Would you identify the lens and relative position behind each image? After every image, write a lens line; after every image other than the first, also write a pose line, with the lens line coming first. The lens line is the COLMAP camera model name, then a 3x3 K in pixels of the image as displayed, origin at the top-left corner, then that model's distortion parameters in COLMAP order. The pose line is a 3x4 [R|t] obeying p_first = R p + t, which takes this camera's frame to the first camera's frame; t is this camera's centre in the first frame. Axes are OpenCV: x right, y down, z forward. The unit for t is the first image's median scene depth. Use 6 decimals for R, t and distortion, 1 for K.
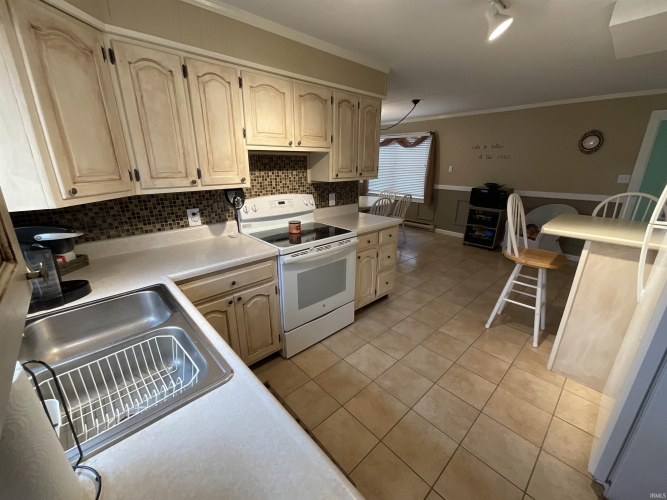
lens RADIAL K [[271.2, 0, 333.9], [0, 271.2, 248.4], [0, 0, 1]] dist [0.001083, -0.000794]
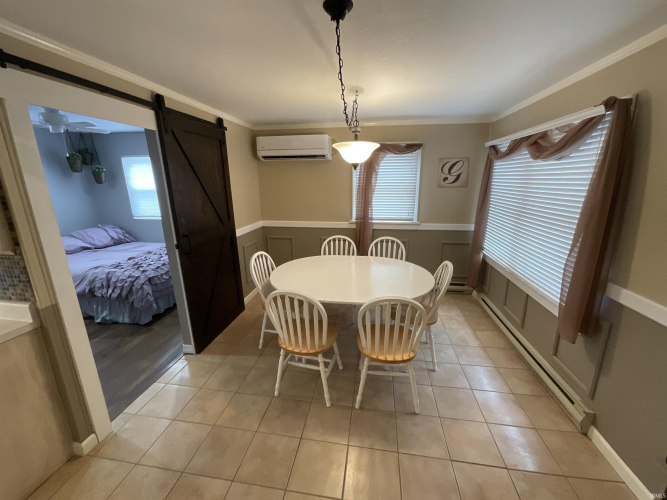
lens RADIAL K [[271.2, 0, 335.2], [0, 271.2, 250.0], [0, 0, 1]] dist [0.001083, -0.000794]
pose [[0.621092, 0.185488, -0.761472, 0.811650], [-0.228240, 0.972285, 0.050677, -0.438424], [0.749768, 0.142323, 0.646214, 1.208509]]
